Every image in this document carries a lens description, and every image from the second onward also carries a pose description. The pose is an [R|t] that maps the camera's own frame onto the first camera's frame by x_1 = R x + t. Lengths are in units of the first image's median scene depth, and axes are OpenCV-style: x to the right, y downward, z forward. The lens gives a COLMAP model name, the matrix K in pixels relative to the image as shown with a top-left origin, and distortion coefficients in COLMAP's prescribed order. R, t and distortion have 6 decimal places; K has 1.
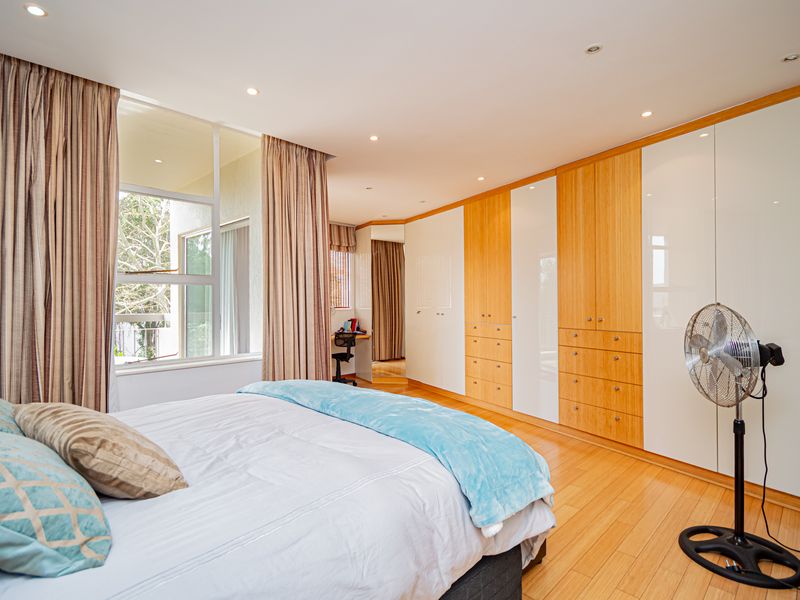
lens RADIAL K [[425.1, 0, 400.0], [0, 425.1, 300.0], [0, 0, 1]] dist [-0.000681, -0.000217]
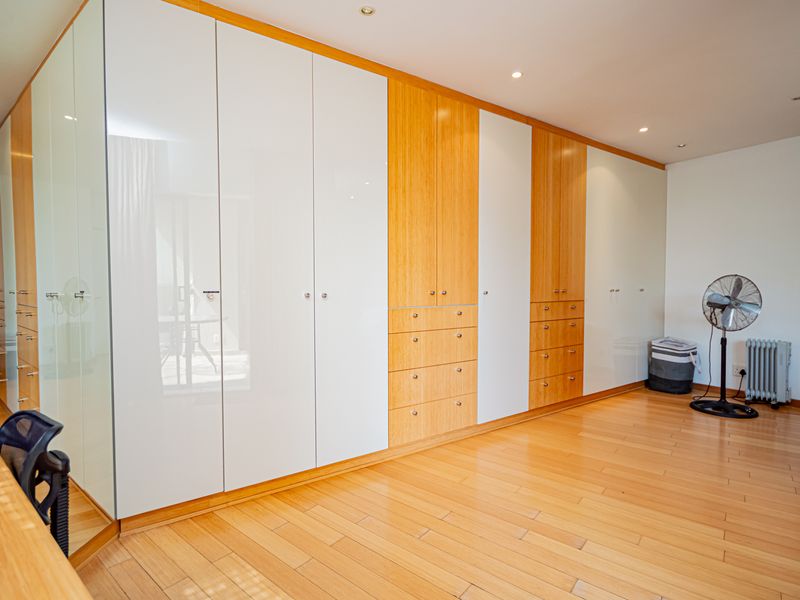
lens RADIAL K [[452.1, 0, 400.0], [0, 452.1, 300.0], [0, 0, 1]] dist [-0.000927, 0.000064]
pose [[-0.133089, -0.030871, 0.990623, -0.456238], [-0.004965, 0.999523, 0.030482, 0.029111], [-0.991092, -0.000861, -0.133178, 1.226096]]
